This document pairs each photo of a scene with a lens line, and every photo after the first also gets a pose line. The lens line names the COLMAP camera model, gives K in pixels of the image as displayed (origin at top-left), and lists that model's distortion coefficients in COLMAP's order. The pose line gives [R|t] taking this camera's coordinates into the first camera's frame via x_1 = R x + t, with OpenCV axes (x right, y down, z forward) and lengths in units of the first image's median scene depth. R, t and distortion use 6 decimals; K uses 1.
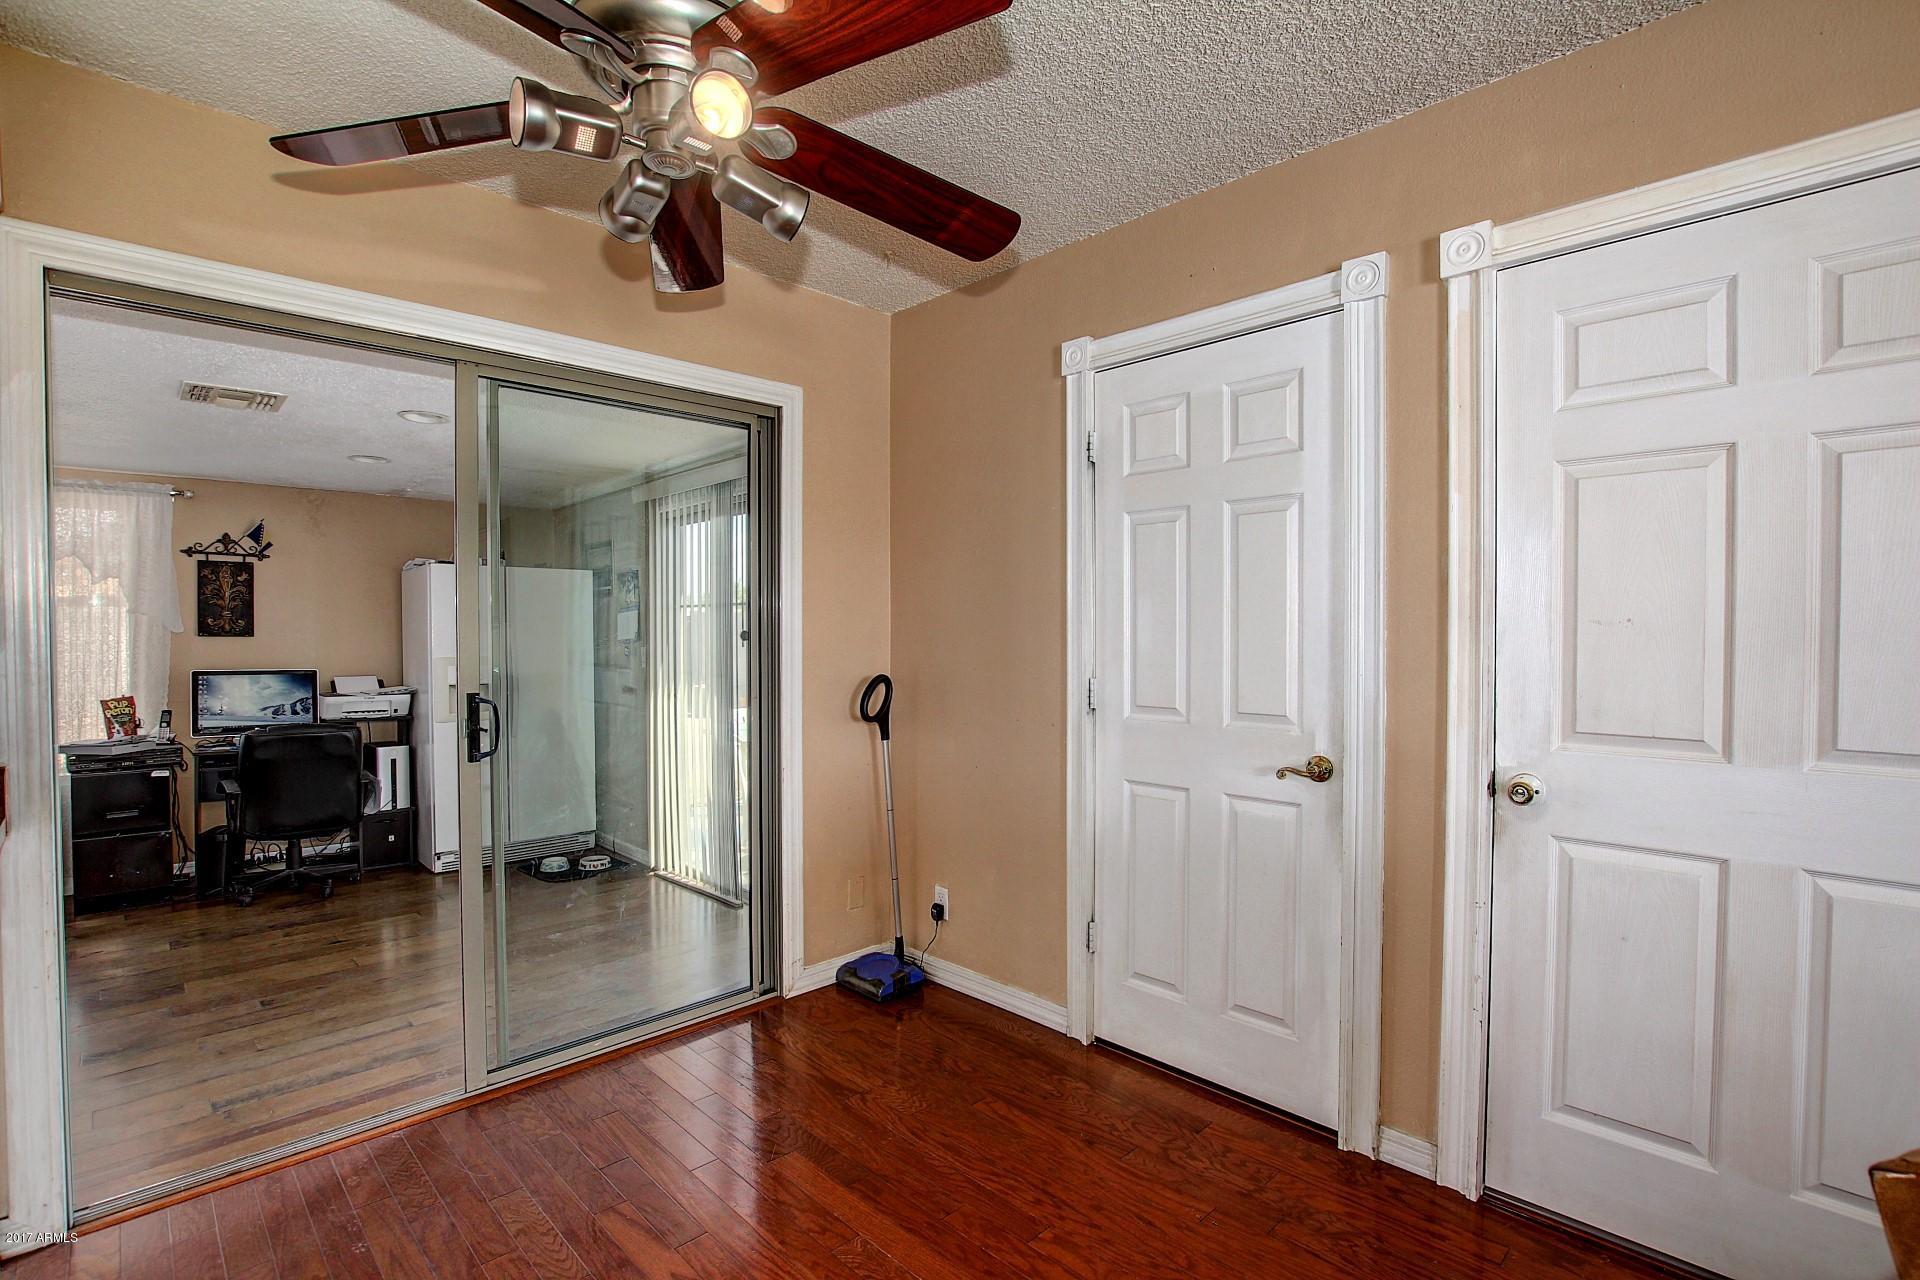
lens RADIAL K [[888.2, 0, 963.1], [0, 888.2, 648.4], [0, 0, 1]] dist [-0.029774, 0.002740]
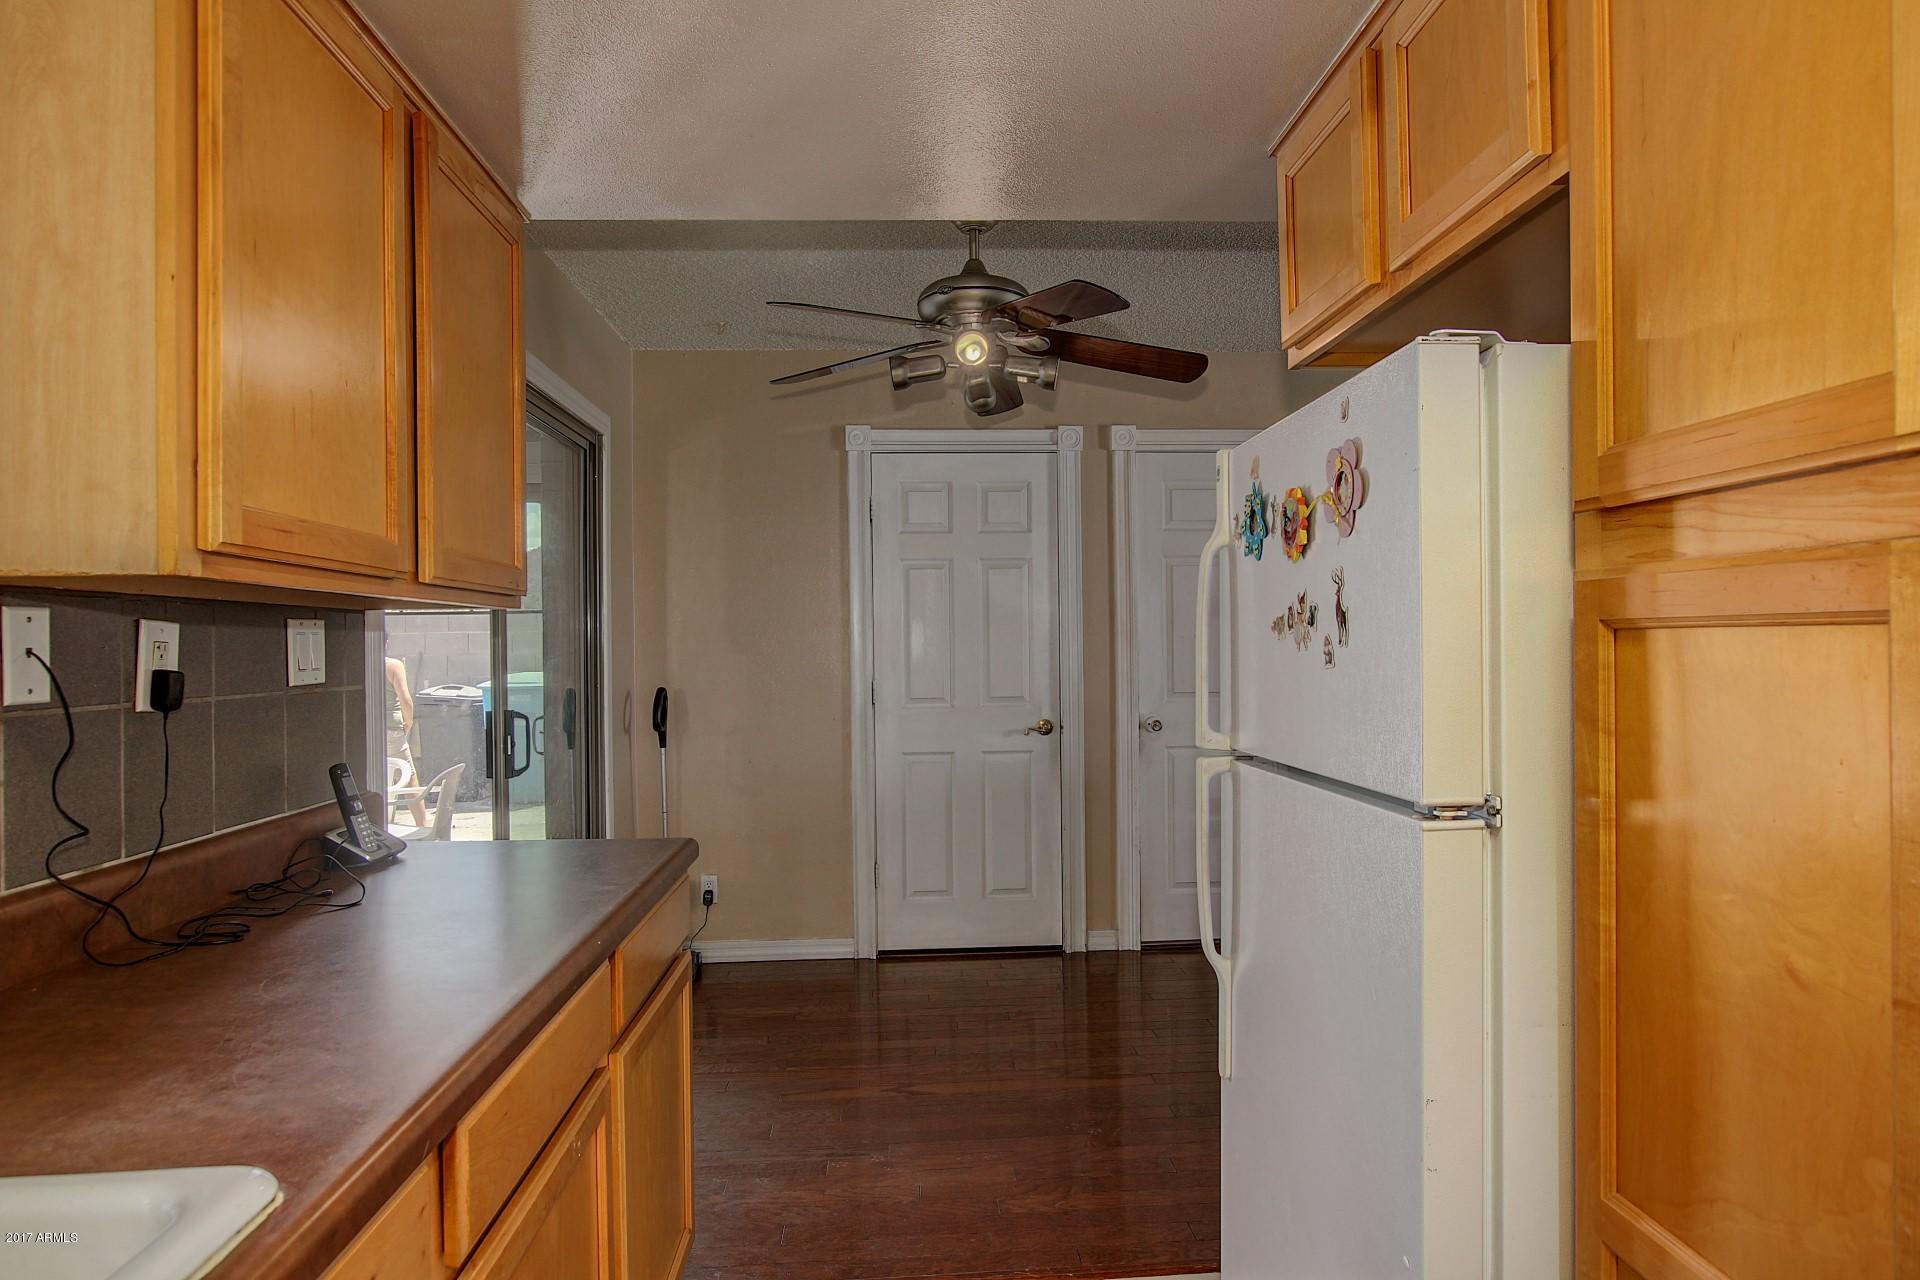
lens RADIAL K [[1167.7, 0, 948.3], [0, 1167.7, 637.8], [0, 0, 1]] dist [-0.017582, 0.008107]
pose [[0.658939, -0.005316, 0.752177, -0.935627], [0.025169, 0.999571, -0.014985, -0.001050], [-0.751775, 0.028806, 0.658790, -0.208876]]
